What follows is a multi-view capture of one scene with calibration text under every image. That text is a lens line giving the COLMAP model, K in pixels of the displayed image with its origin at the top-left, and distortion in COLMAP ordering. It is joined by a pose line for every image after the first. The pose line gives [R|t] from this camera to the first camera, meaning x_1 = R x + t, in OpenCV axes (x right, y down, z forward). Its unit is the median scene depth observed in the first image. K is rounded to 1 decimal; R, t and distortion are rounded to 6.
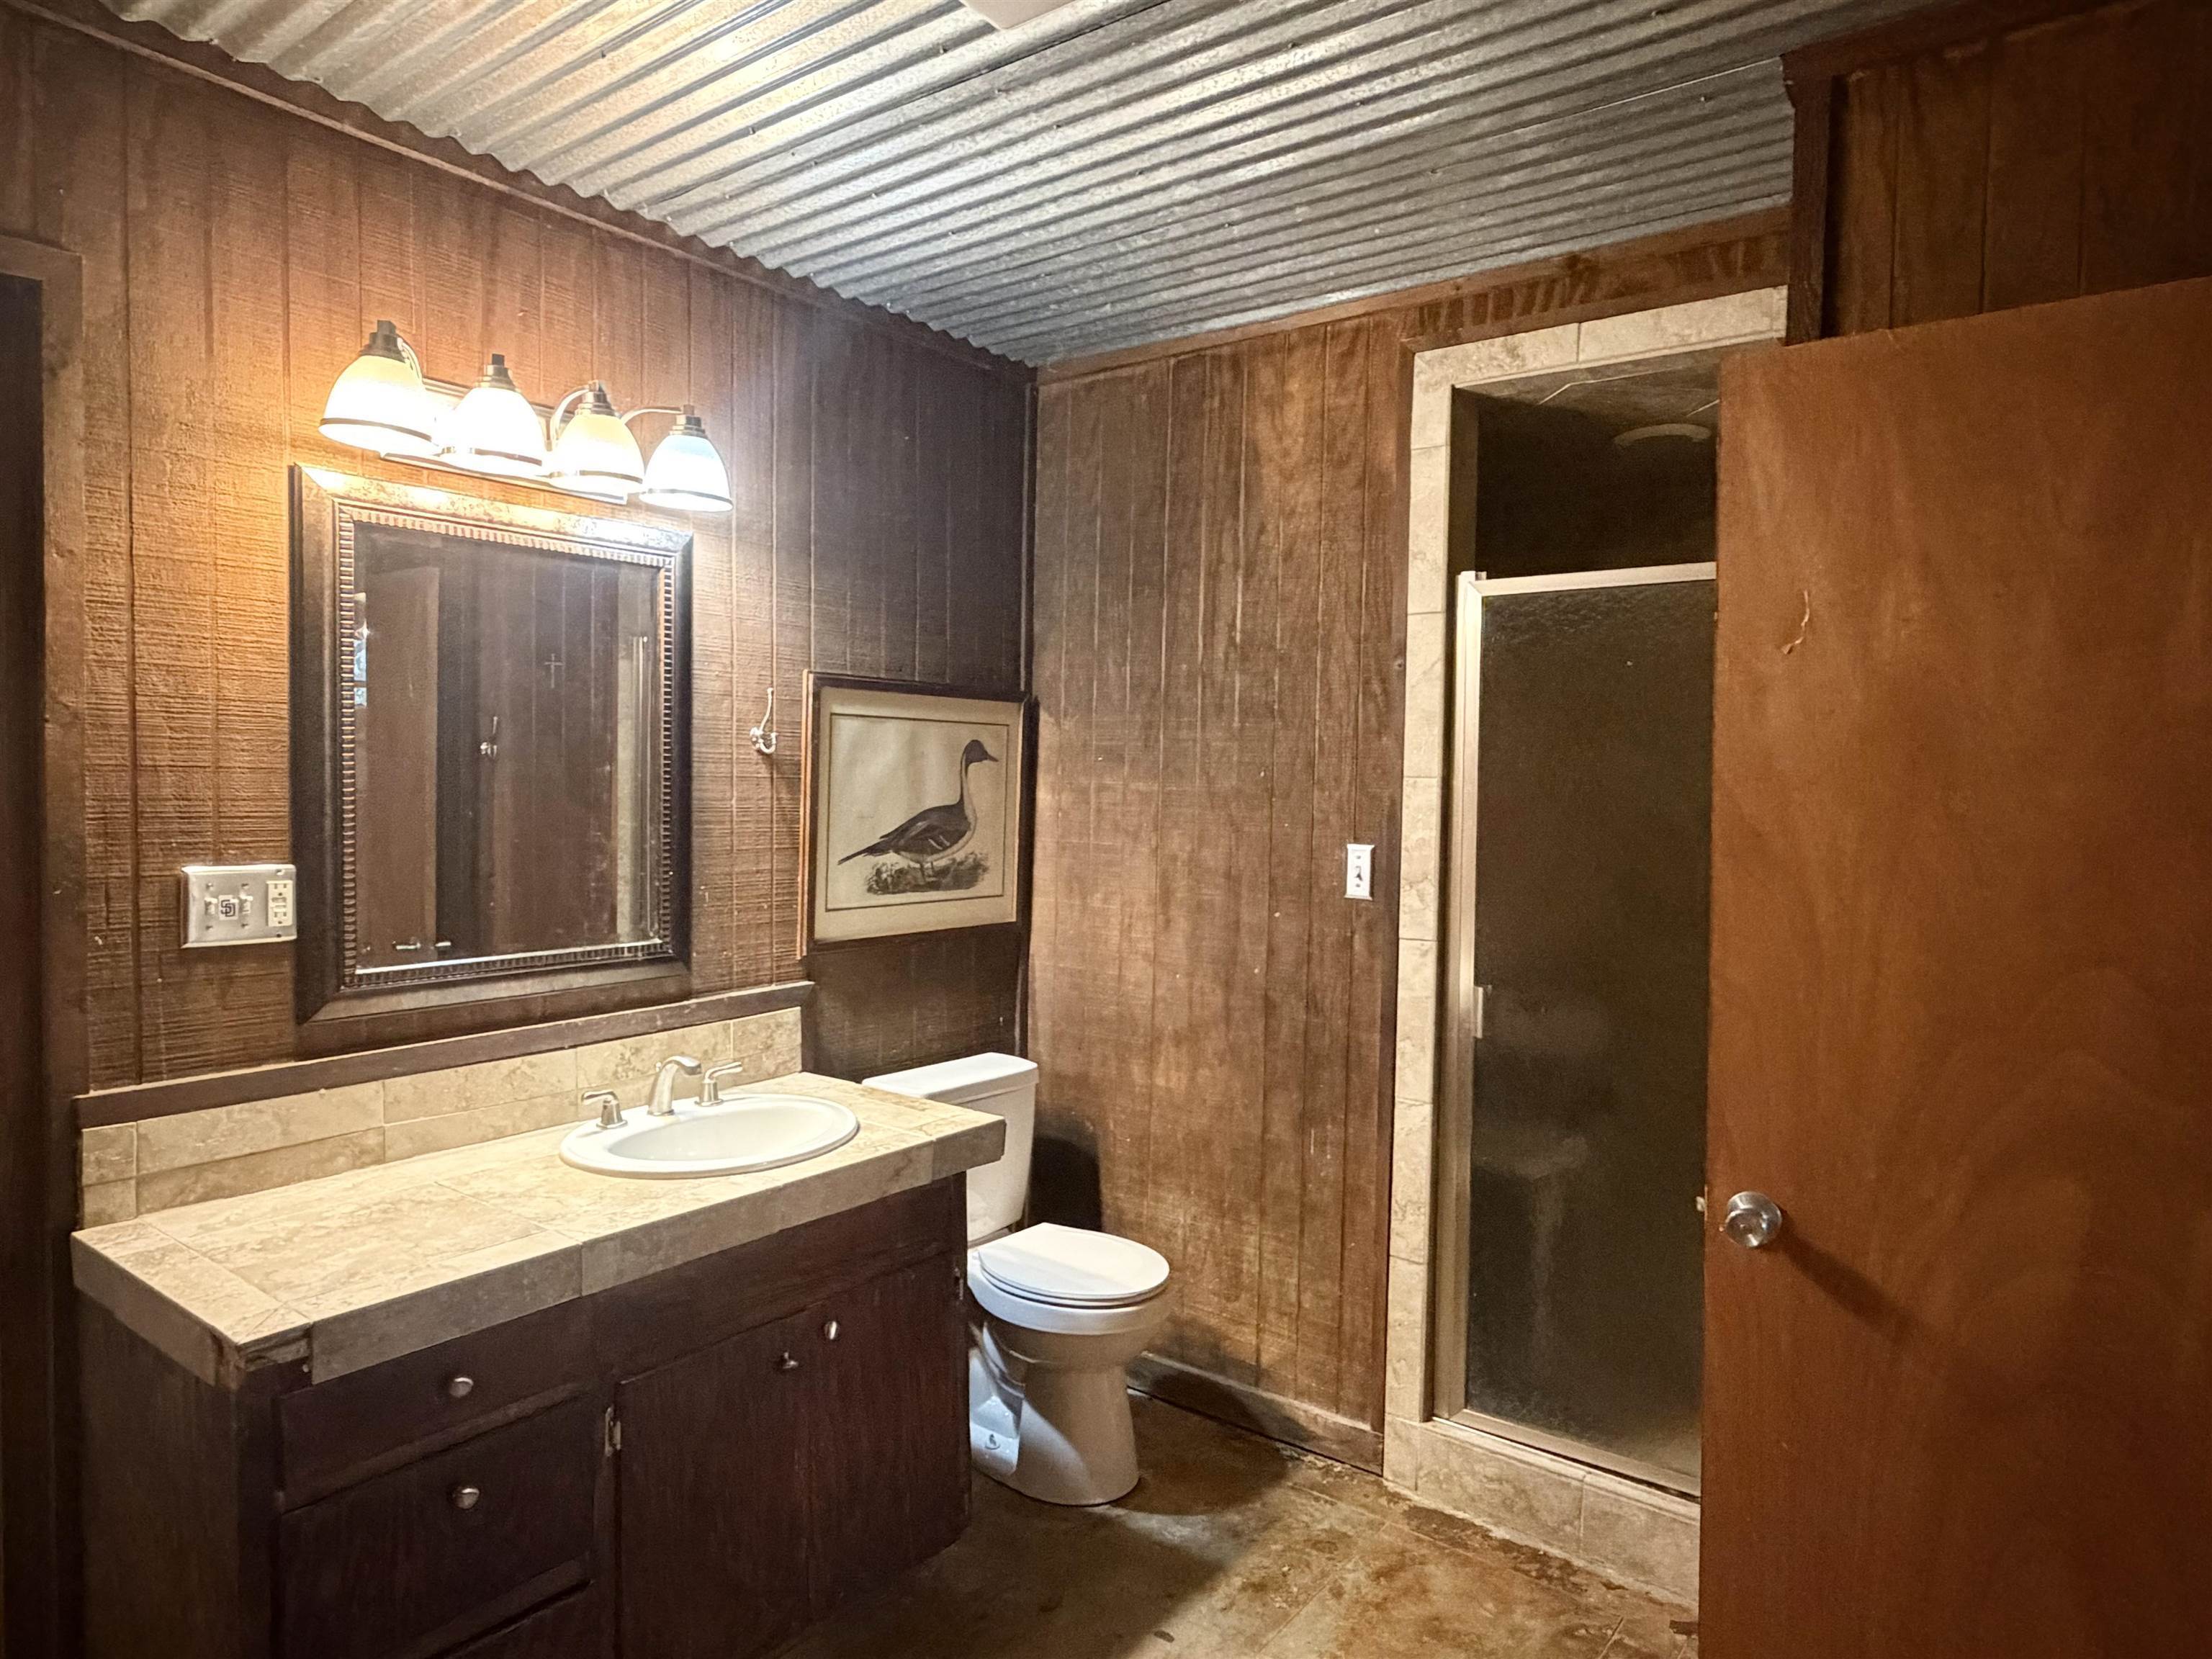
lens RADIAL K [[1361.3, 0, 1108.1], [0, 1361.3, 830.7], [0, 0, 1]] dist [-0.000023, 0.002840]
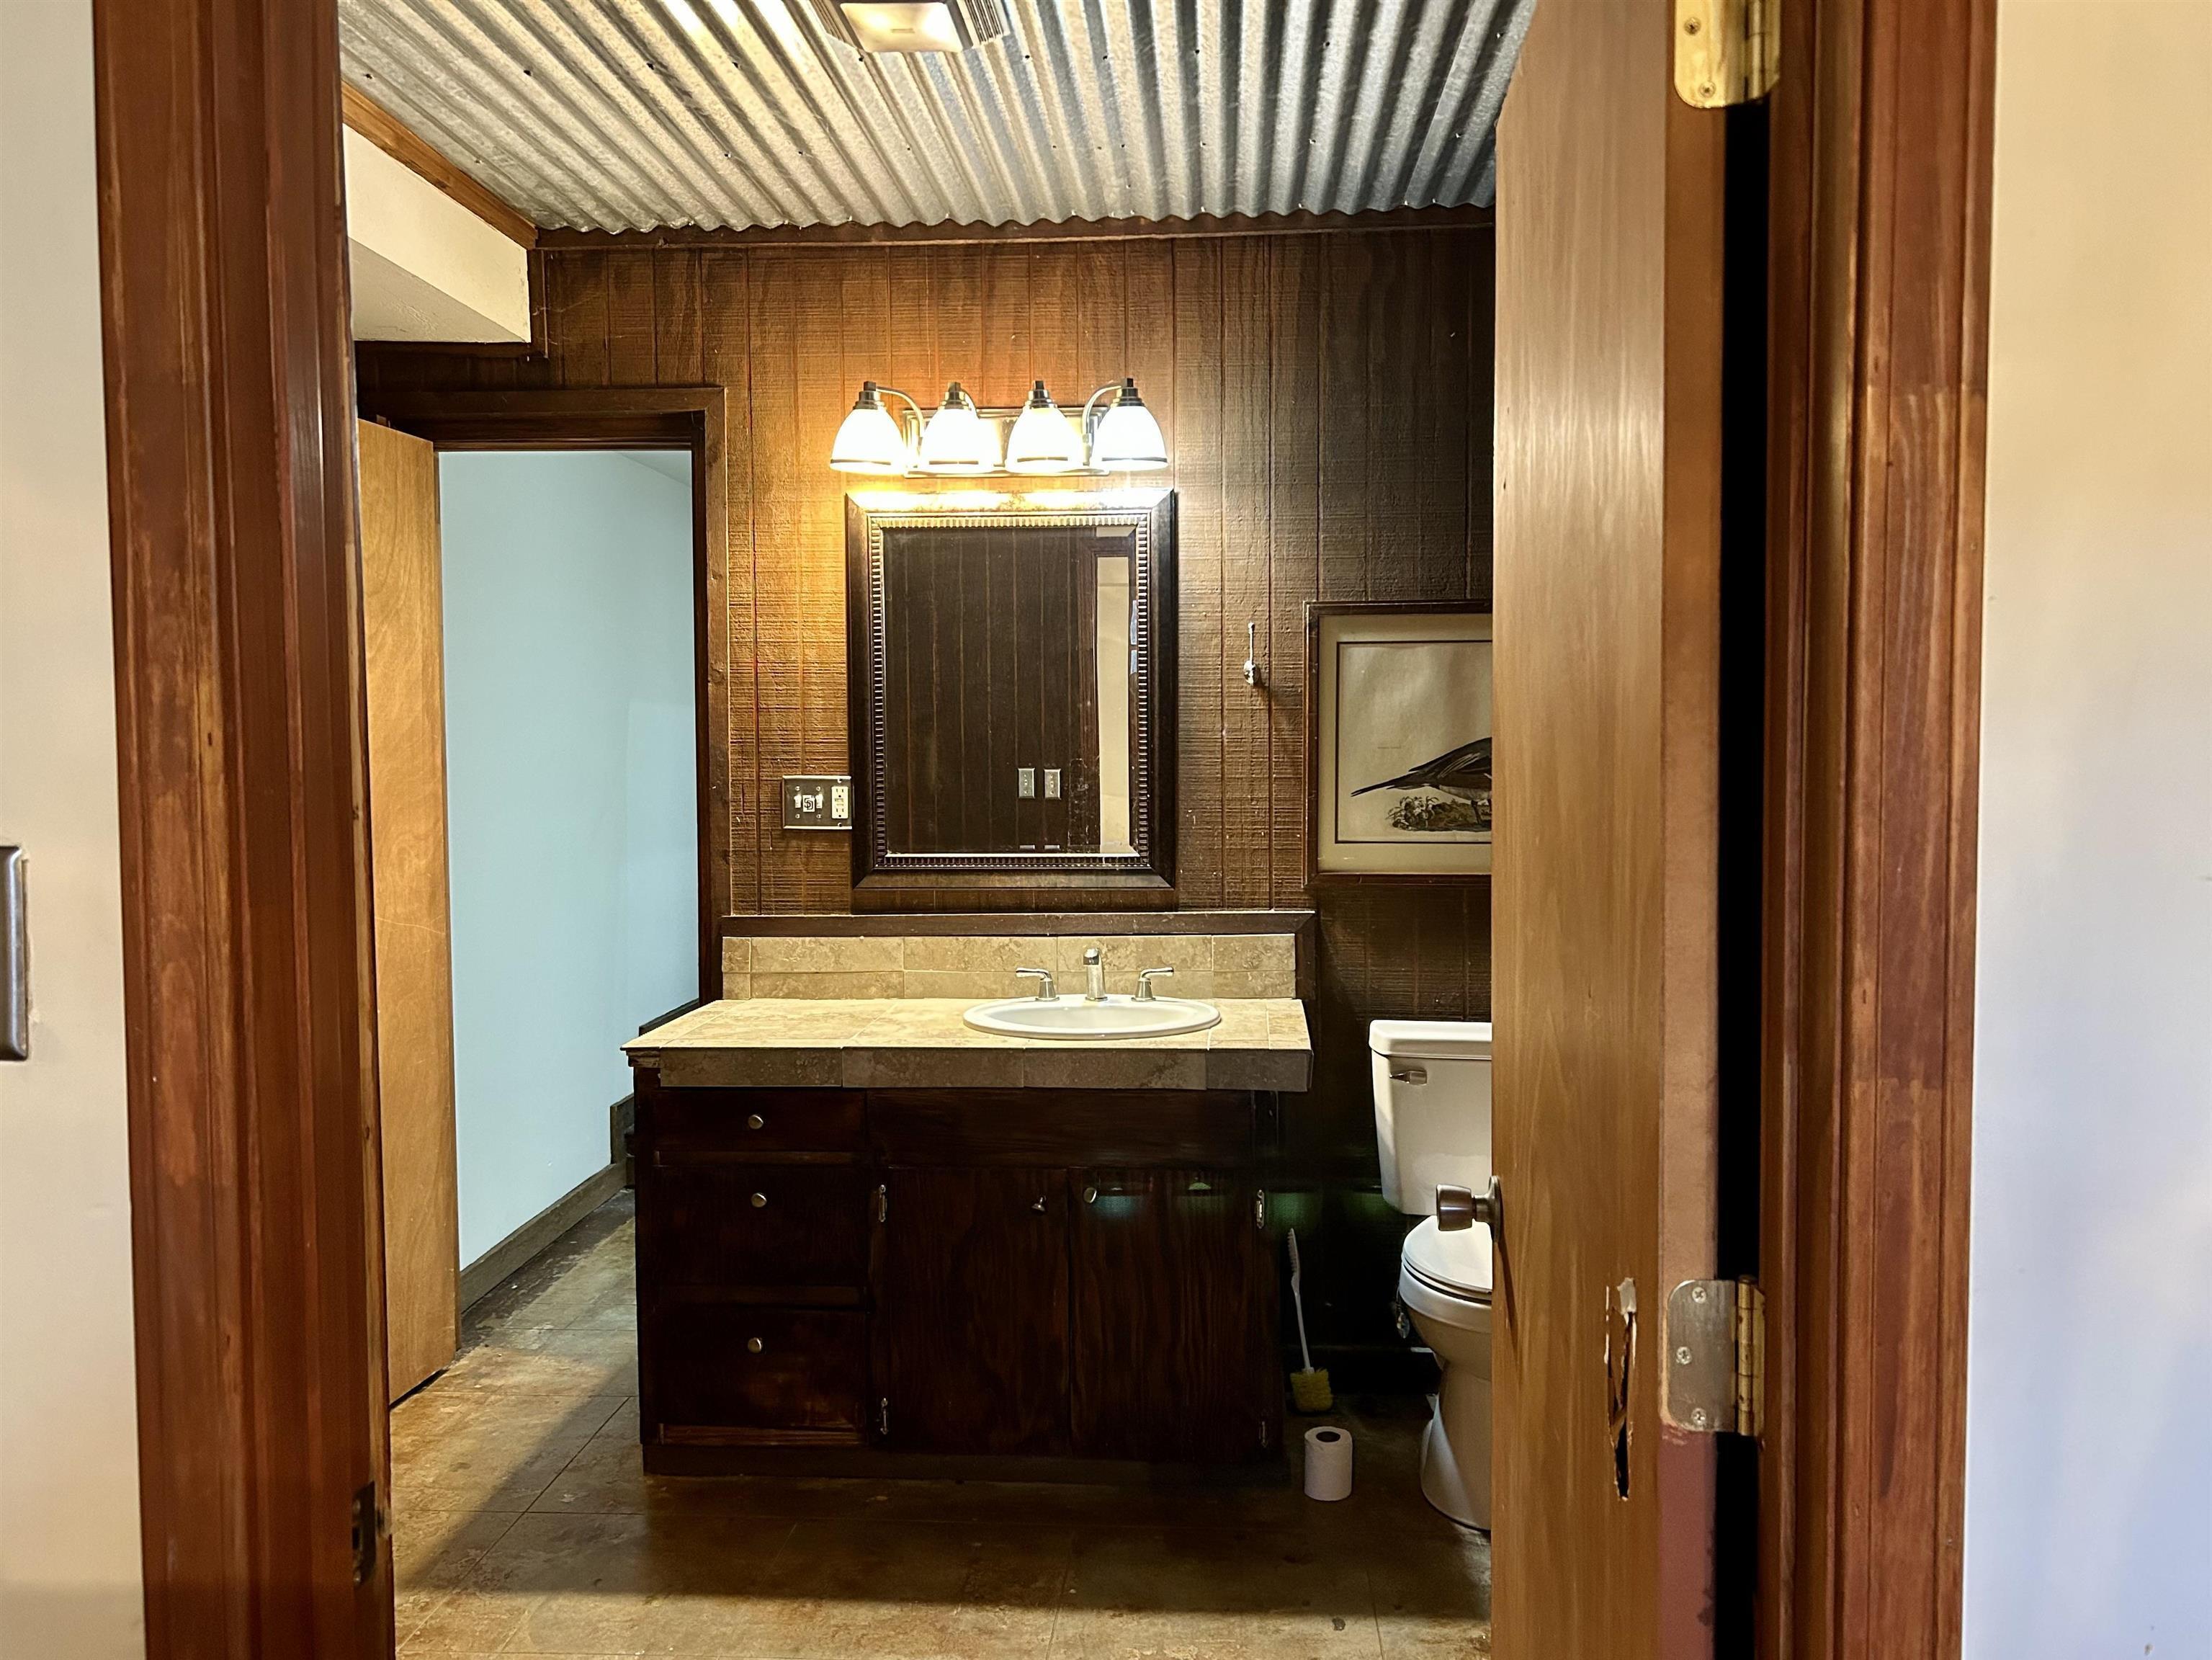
lens RADIAL K [[1646.6, 0, 1108.4], [0, 1646.6, 829.5], [0, 0, 1]] dist [0.057873, -0.002900]
pose [[0.542867, 0.022860, -0.839508, 0.886814], [-0.021231, 0.999684, 0.013493, 0.046111], [0.839550, 0.010499, 0.543180, 0.257996]]
